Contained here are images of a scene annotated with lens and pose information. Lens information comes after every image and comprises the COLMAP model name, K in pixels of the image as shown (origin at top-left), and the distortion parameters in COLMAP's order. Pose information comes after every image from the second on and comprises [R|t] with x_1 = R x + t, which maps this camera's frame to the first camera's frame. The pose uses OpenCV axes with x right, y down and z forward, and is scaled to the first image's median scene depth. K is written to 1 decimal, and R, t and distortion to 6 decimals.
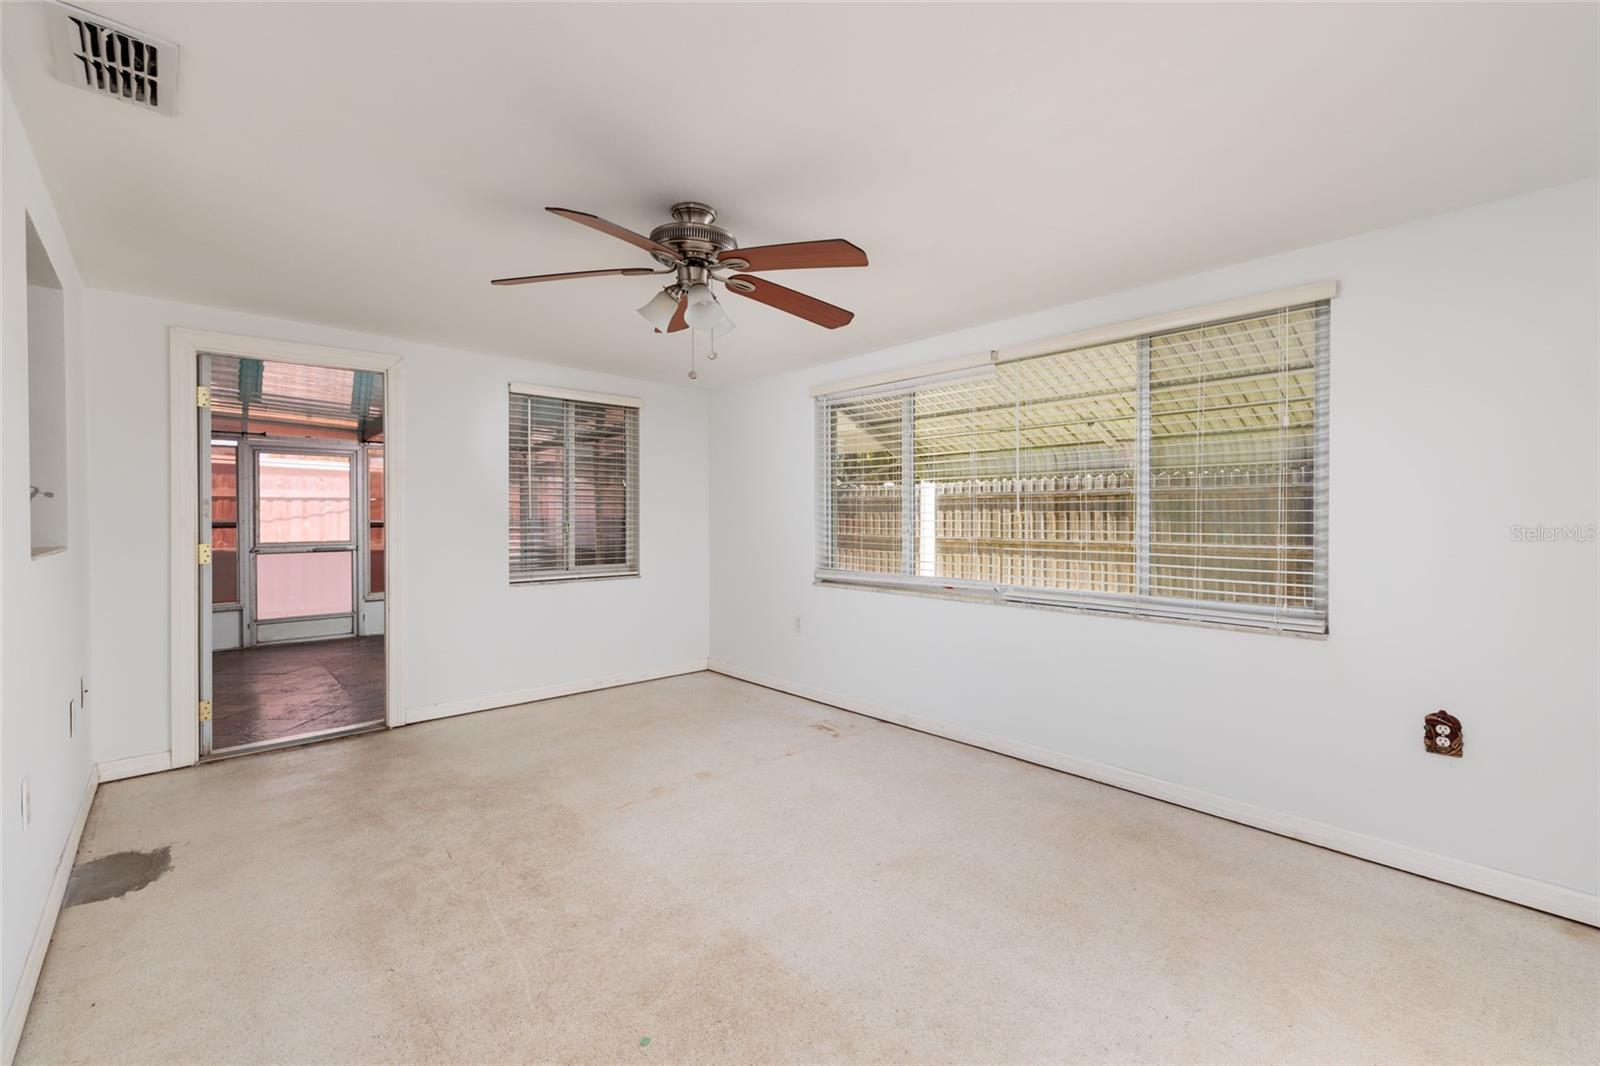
lens RADIAL K [[687.7, 0, 803.8], [0, 687.7, 517.1], [0, 0, 1]] dist [0.001304, -0.000091]
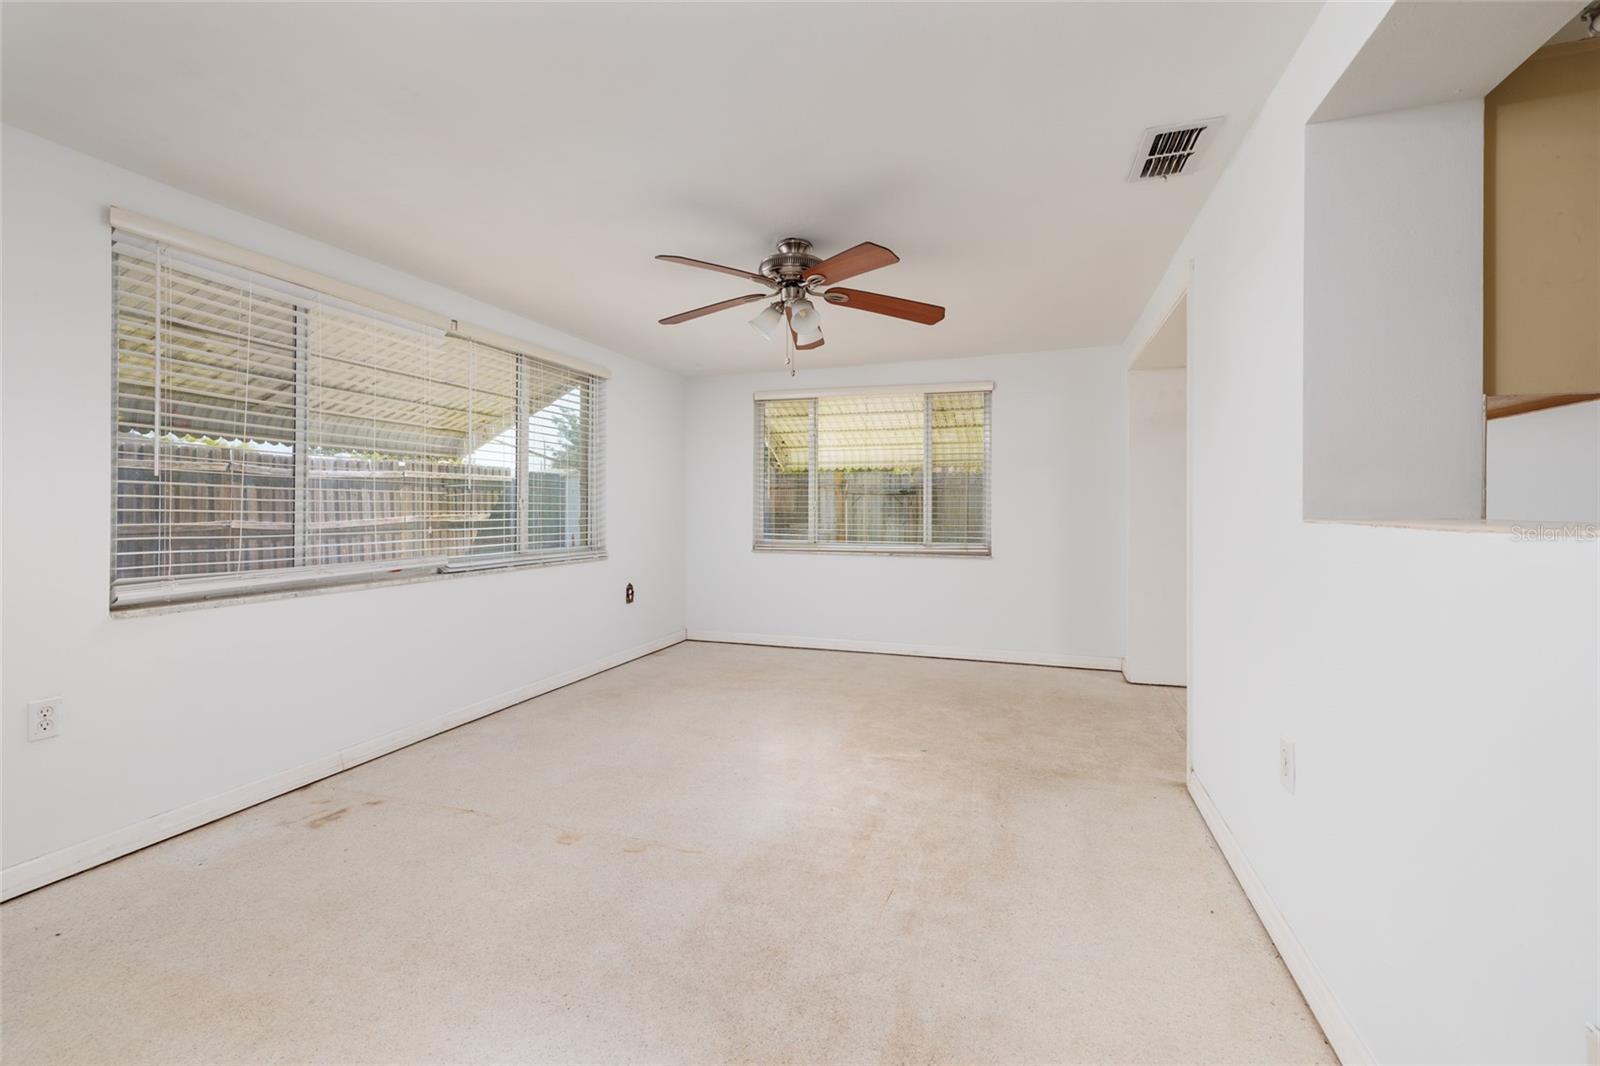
lens RADIAL K [[687.7, 0, 803.8], [0, 687.7, 517.1], [0, 0, 1]] dist [0.001304, -0.000091]
pose [[-0.493067, -0.015315, 0.869856, -1.056652], [-0.003601, 0.999872, 0.015563, 0.029048], [-0.869984, 0.004541, -0.493059, 1.348673]]
